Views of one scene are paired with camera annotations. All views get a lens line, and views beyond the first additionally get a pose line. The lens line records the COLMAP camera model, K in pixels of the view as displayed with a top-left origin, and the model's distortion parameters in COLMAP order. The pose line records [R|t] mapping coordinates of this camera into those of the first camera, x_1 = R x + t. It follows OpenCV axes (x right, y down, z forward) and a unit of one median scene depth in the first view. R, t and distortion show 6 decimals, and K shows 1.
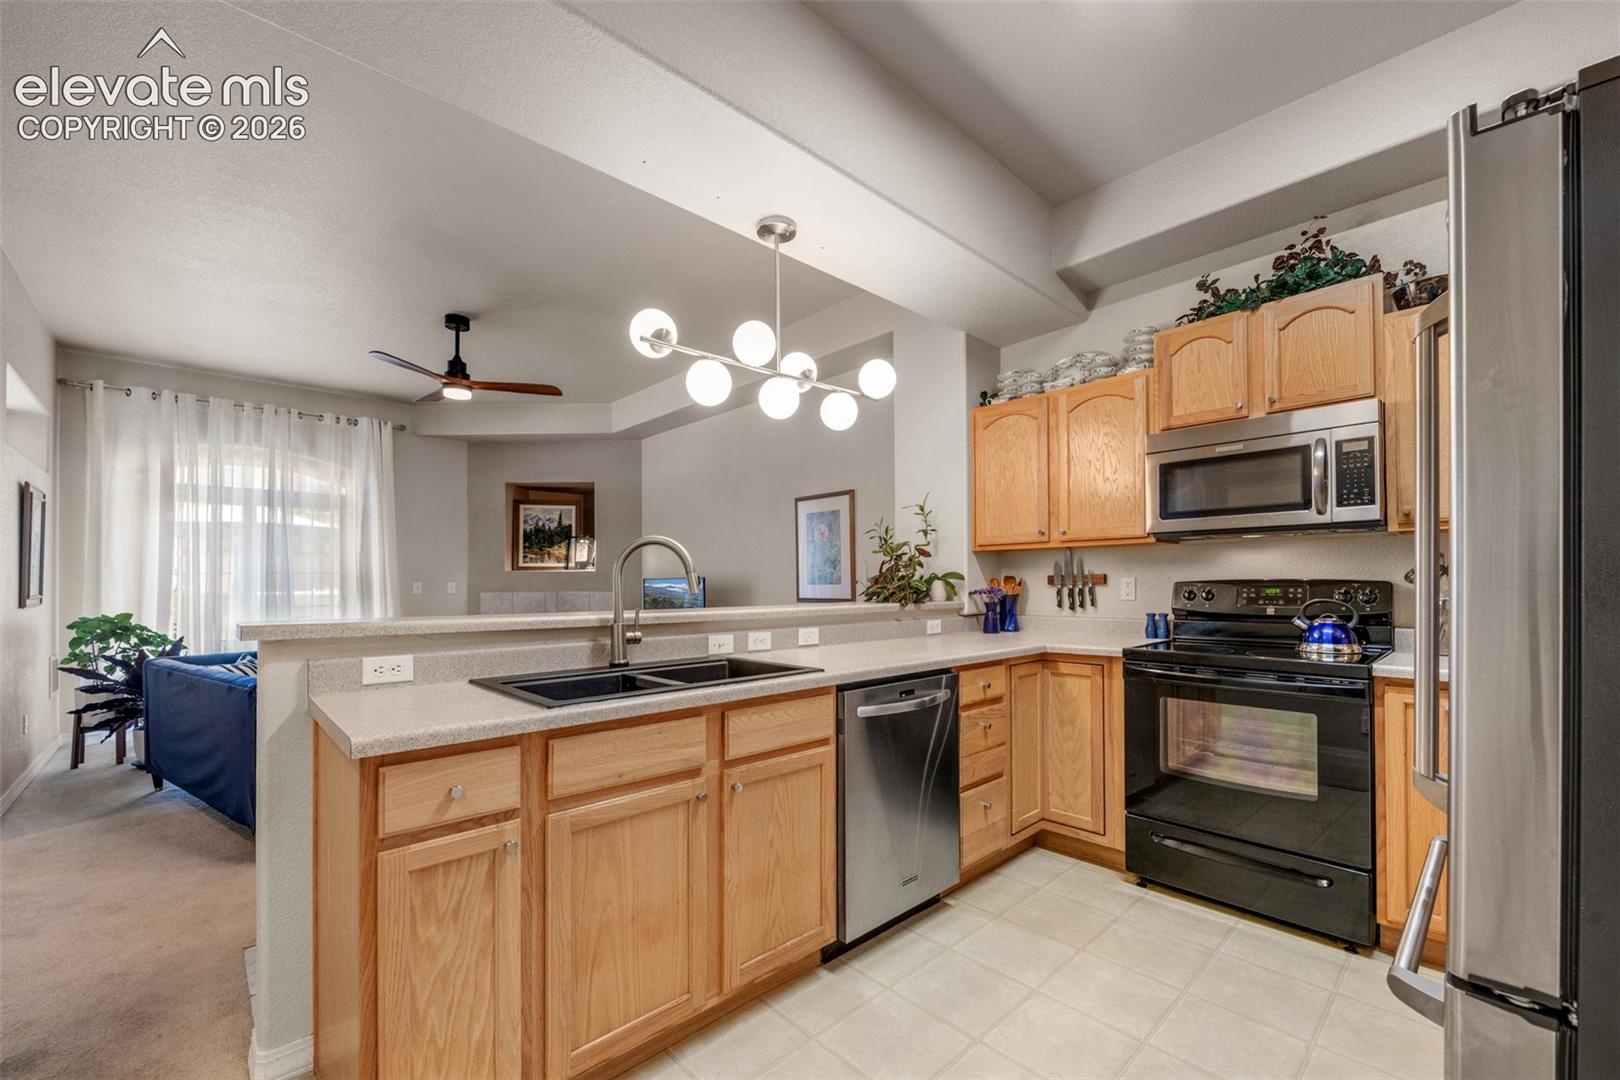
lens RADIAL K [[657.2, 0, 816.6], [0, 657.2, 573.4], [0, 0, 1]] dist [0.007470, -0.003768]
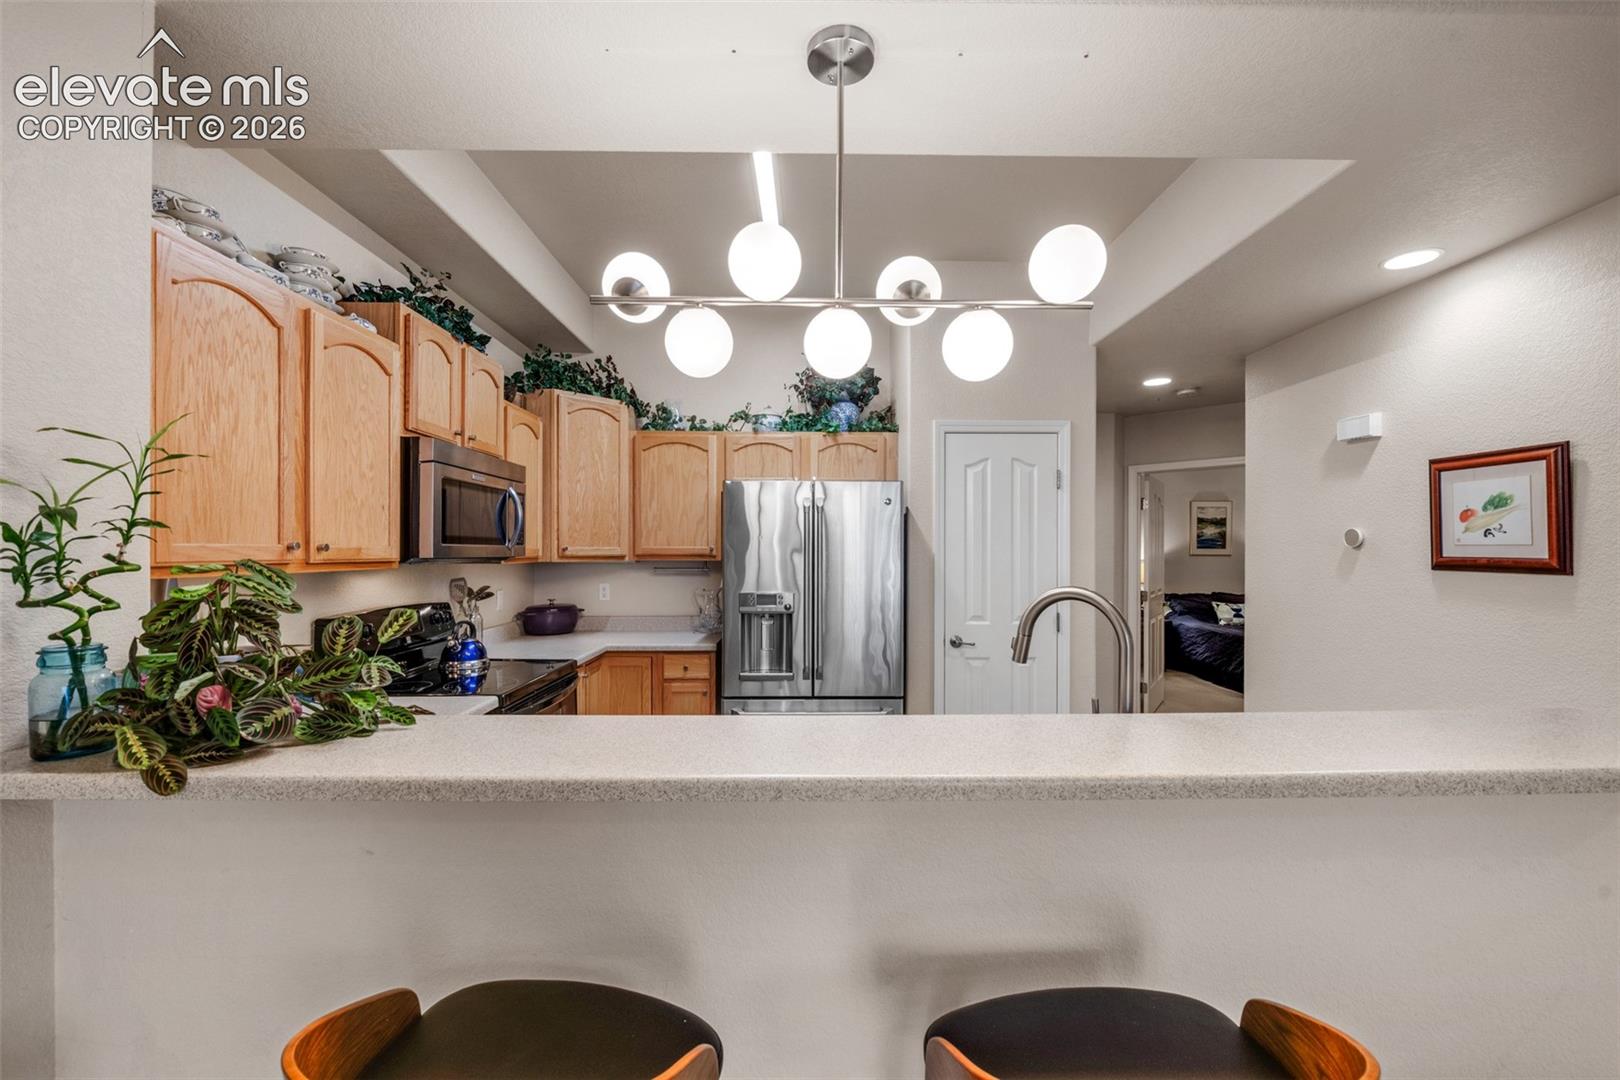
lens RADIAL K [[657.2, 0, 810.3], [0, 657.2, 552.1], [0, 0, 1]] dist [0.007470, -0.003768]
pose [[-0.738411, 0.003226, 0.674343, -0.435461], [-0.008046, 0.999875, -0.013594, -0.069209], [-0.674303, -0.015464, -0.738293, 1.433126]]
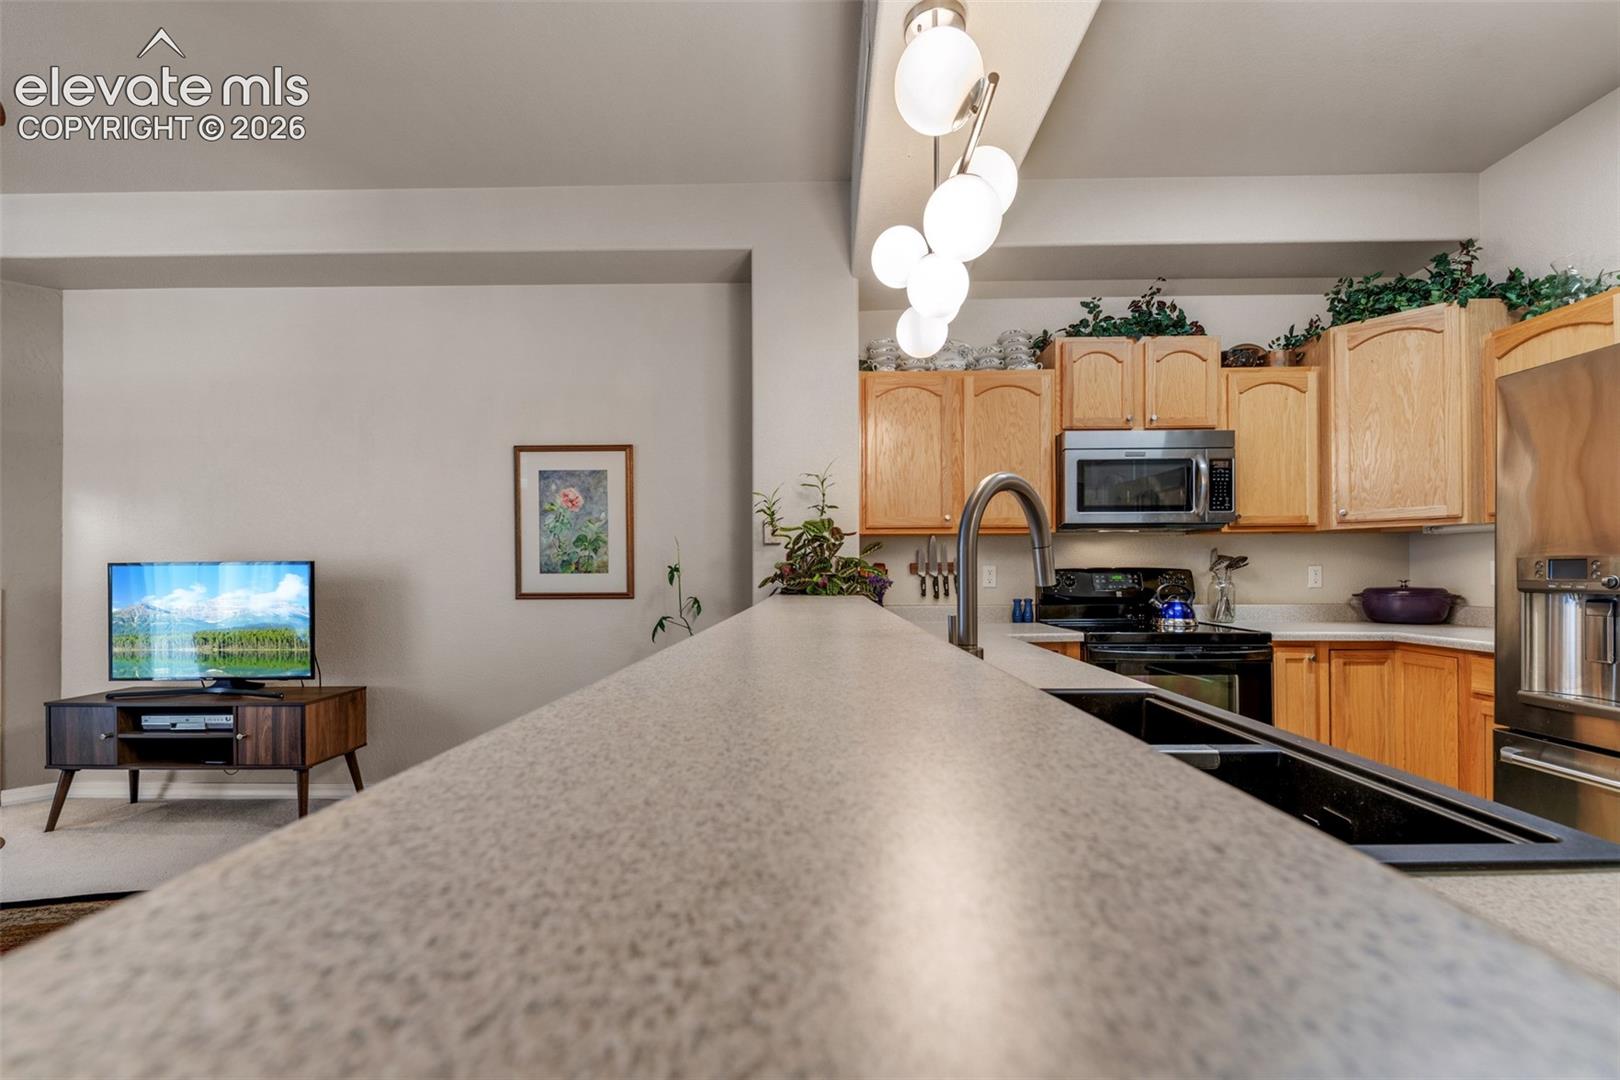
lens RADIAL K [[657.2, 0, 809.2], [0, 657.2, 566.6], [0, 0, 1]] dist [0.007470, -0.003768]
pose [[0.695837, 0.006696, 0.718168, -0.614434], [-0.009158, 0.999958, -0.000451, 0.014051], [-0.718141, -0.006263, 0.695869, 0.620654]]
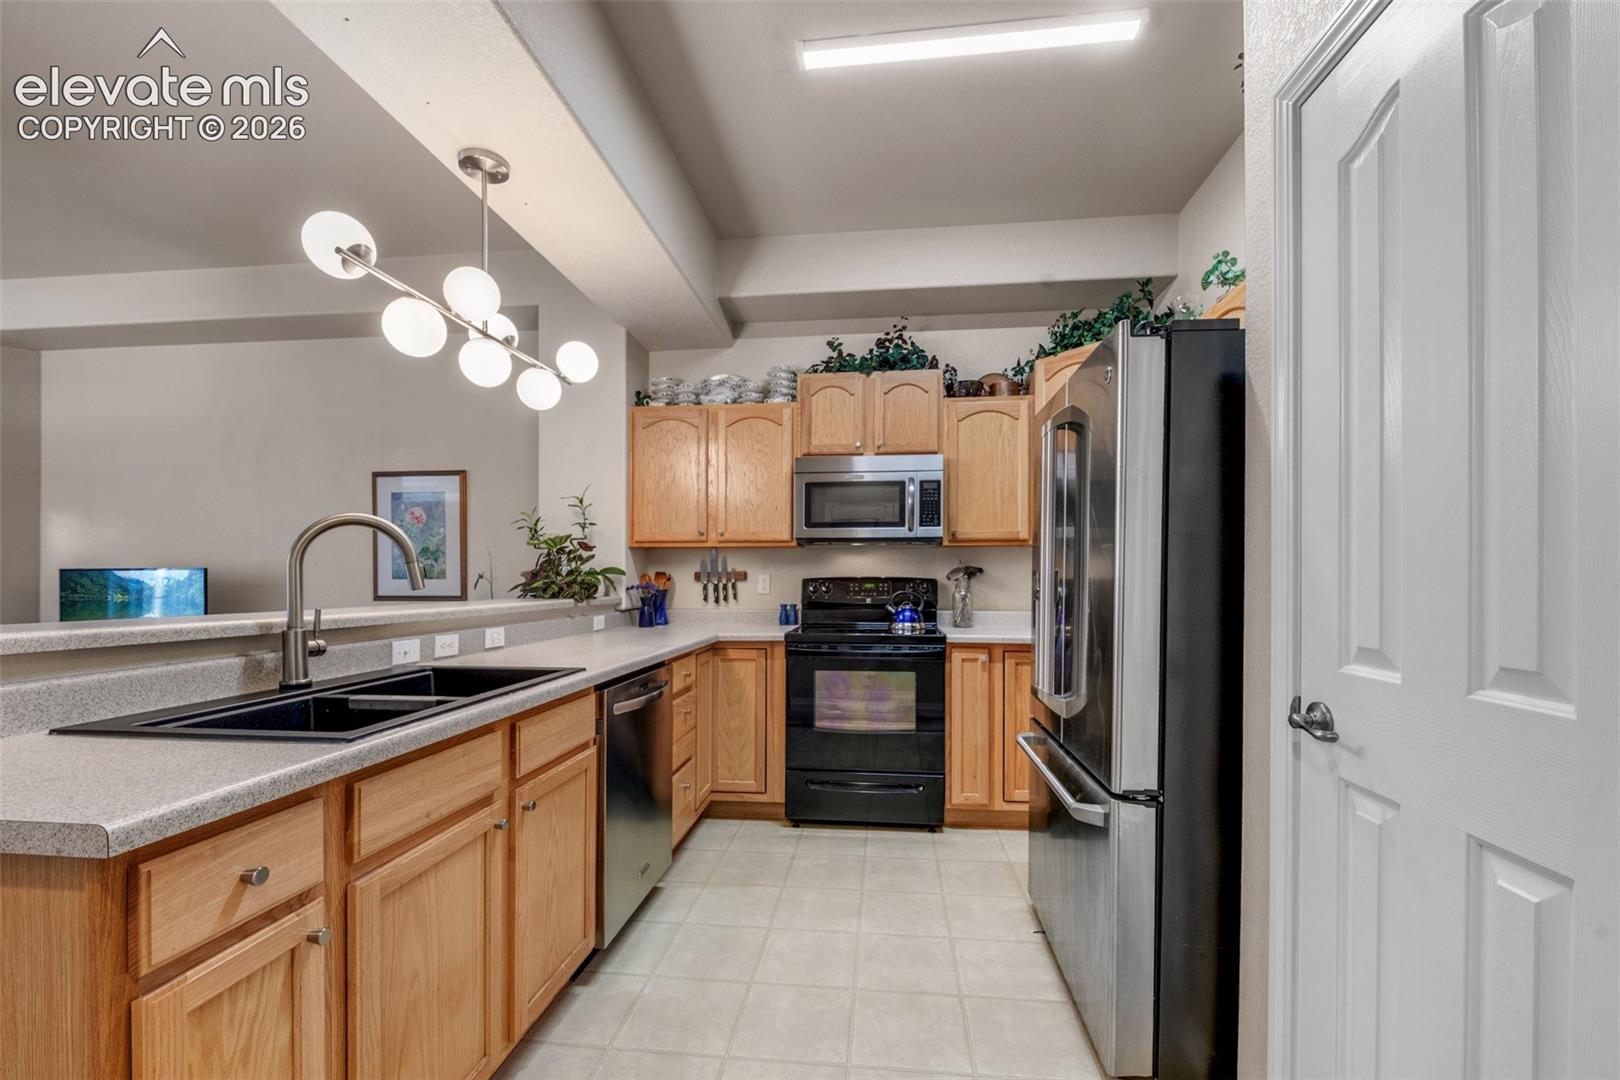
lens RADIAL K [[657.2, 0, 821.1], [0, 657.2, 576.4], [0, 0, 1]] dist [0.007470, -0.003768]
pose [[0.759567, 0.008279, 0.650376, -0.278784], [-0.014730, 0.999881, 0.004475, 0.003710], [-0.650262, -0.012979, 0.759599, 0.050365]]
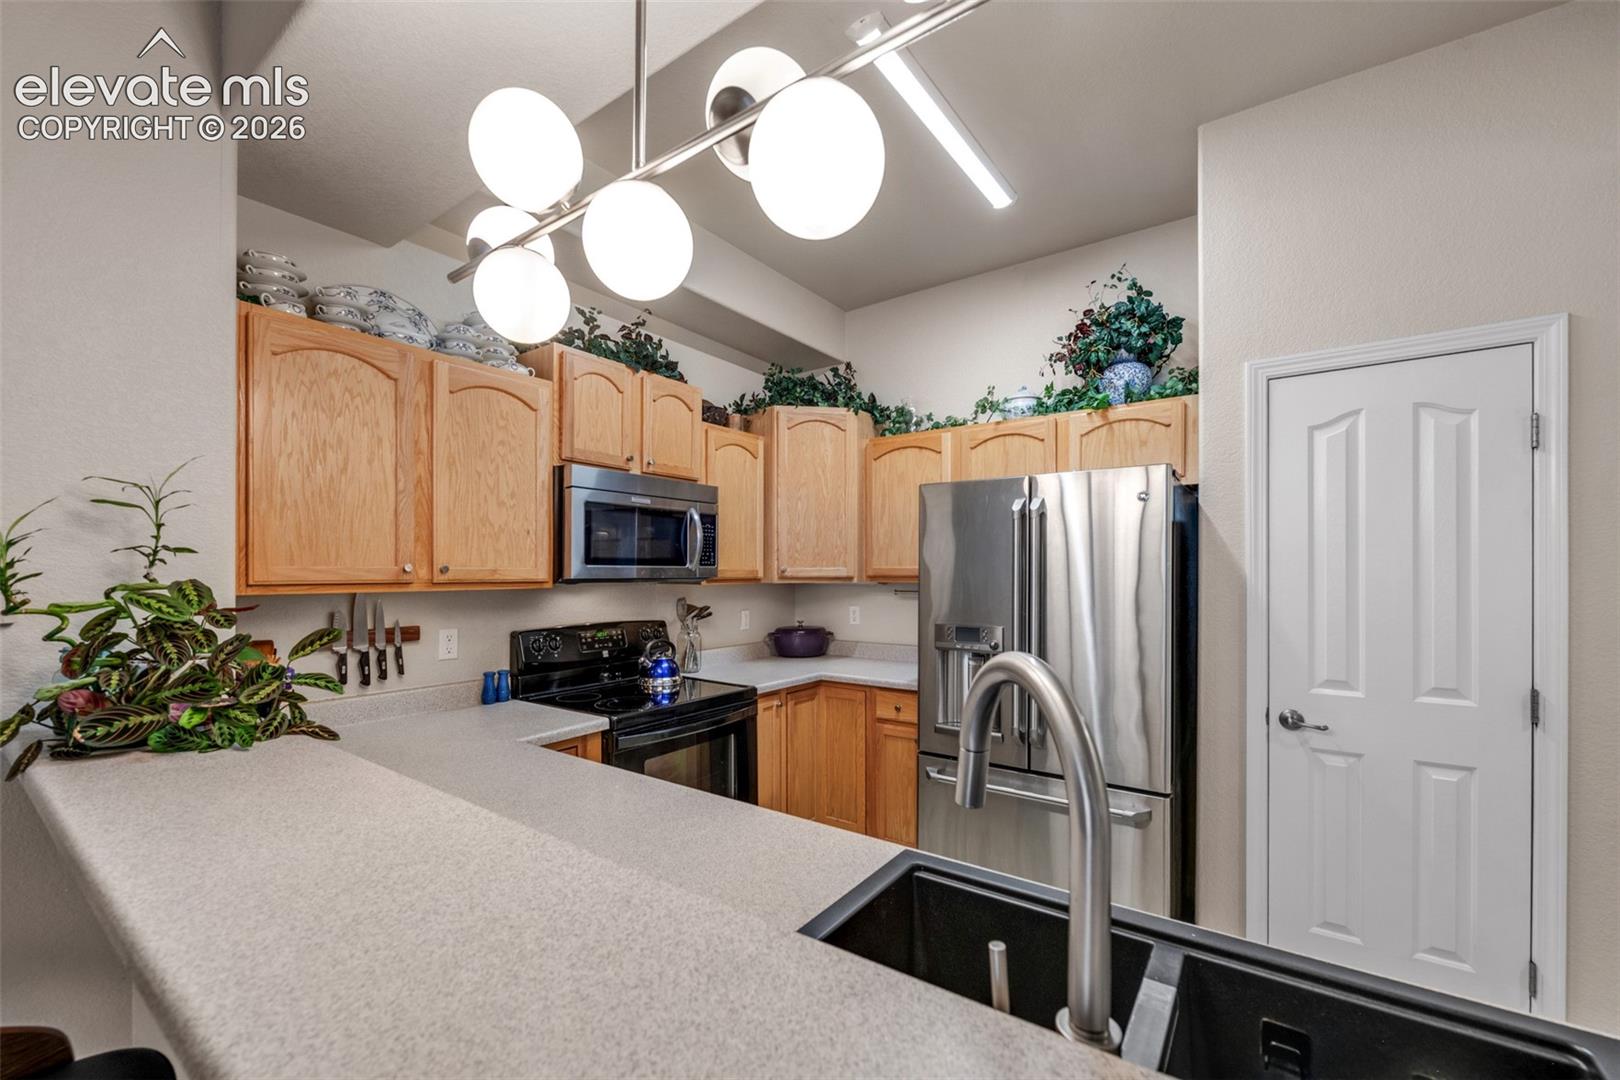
lens RADIAL K [[657.2, 0, 809.6], [0, 657.2, 571.1], [0, 0, 1]] dist [0.007470, -0.003768]
pose [[-0.189450, 0.007025, 0.981865, -0.440368], [-0.013619, 0.999859, -0.009782, -0.075340], [-0.981796, -0.015226, -0.189327, 0.957174]]
